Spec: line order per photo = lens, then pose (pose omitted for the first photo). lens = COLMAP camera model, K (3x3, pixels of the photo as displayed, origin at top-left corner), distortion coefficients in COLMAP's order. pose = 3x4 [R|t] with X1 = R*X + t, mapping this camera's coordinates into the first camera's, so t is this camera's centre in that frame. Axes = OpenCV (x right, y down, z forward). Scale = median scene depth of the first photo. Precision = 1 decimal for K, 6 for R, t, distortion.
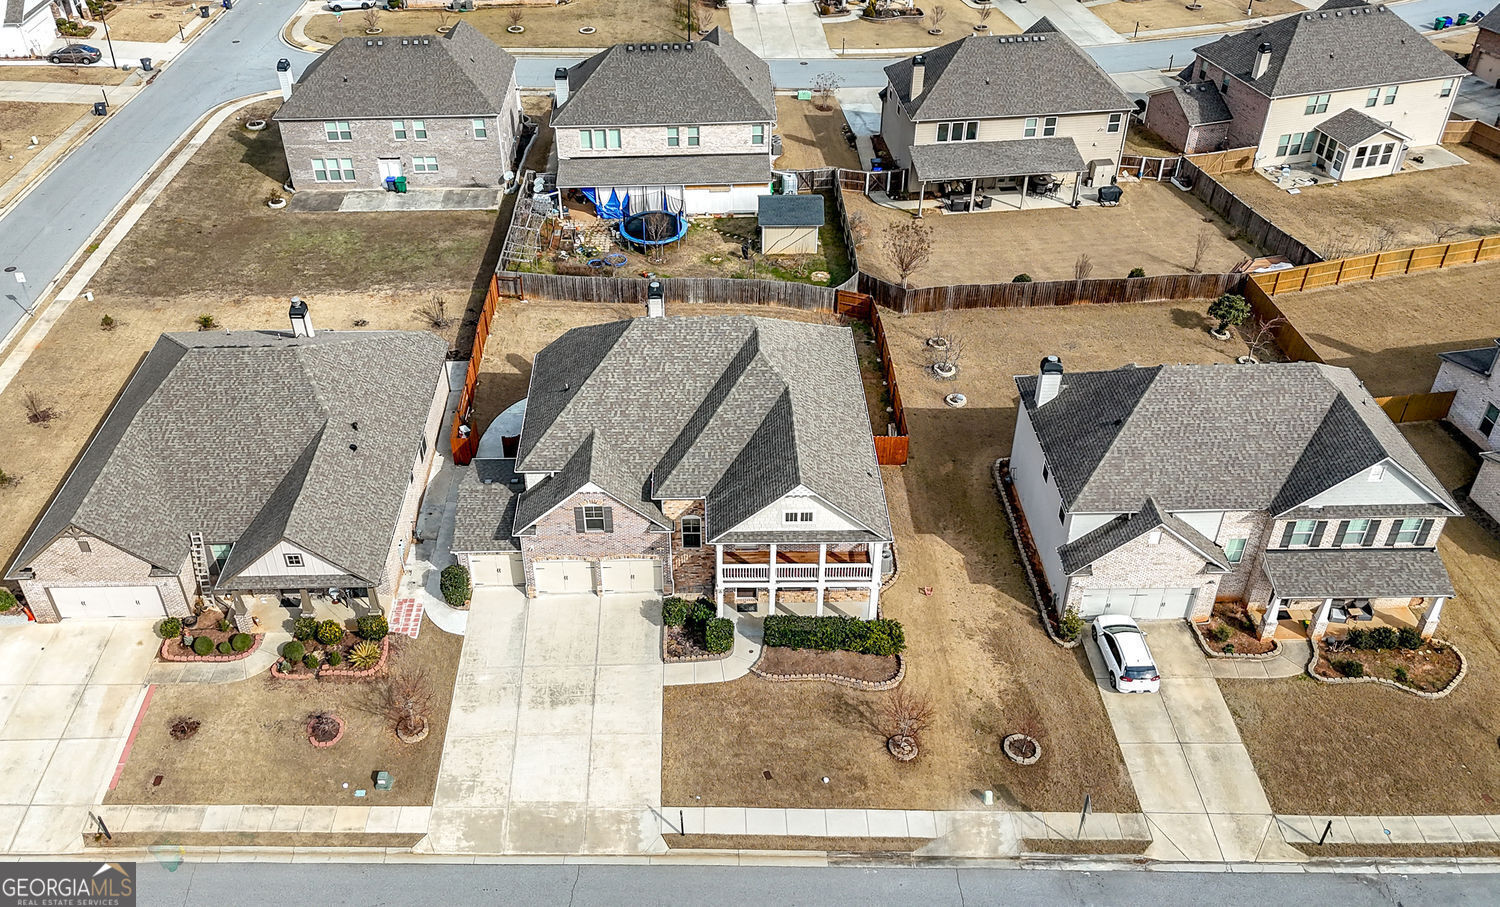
lens RADIAL K [[1292.1, 0, 668.0], [0, 1292.1, 453.2], [0, 0, 1]] dist [0.139777, -0.229301]
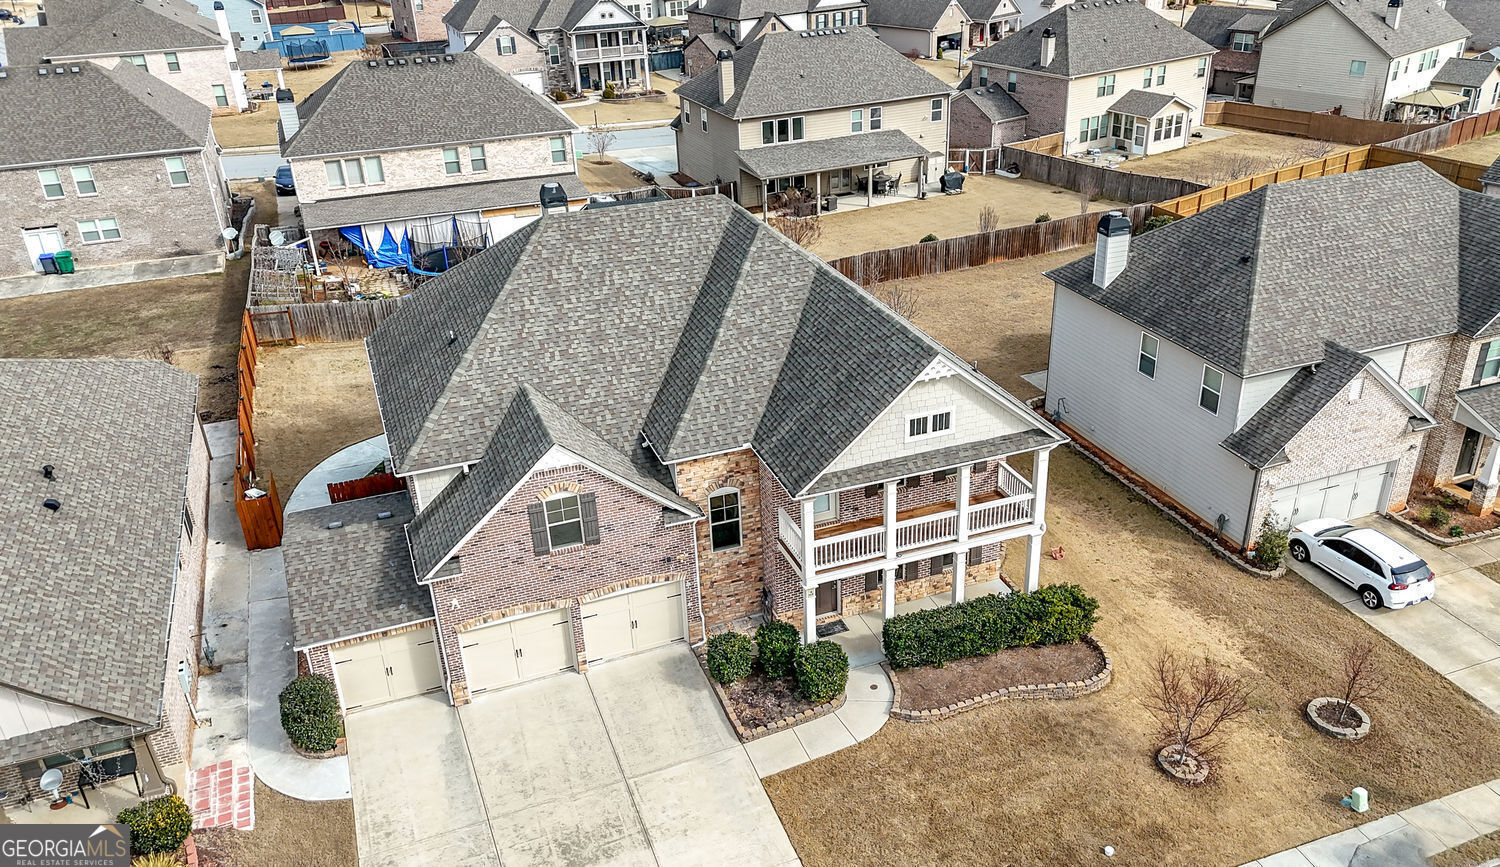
lens RADIAL K [[1204.2, 0, 792.4], [0, 1204.2, 447.5], [0, 0, 1]] dist [0.080299, -0.073291]
pose [[0.925567, -0.170511, 0.338010, -0.130281], [0.225927, 0.965193, -0.131756, 0.105279], [-0.303779, 0.198315, 0.931874, 0.449768]]
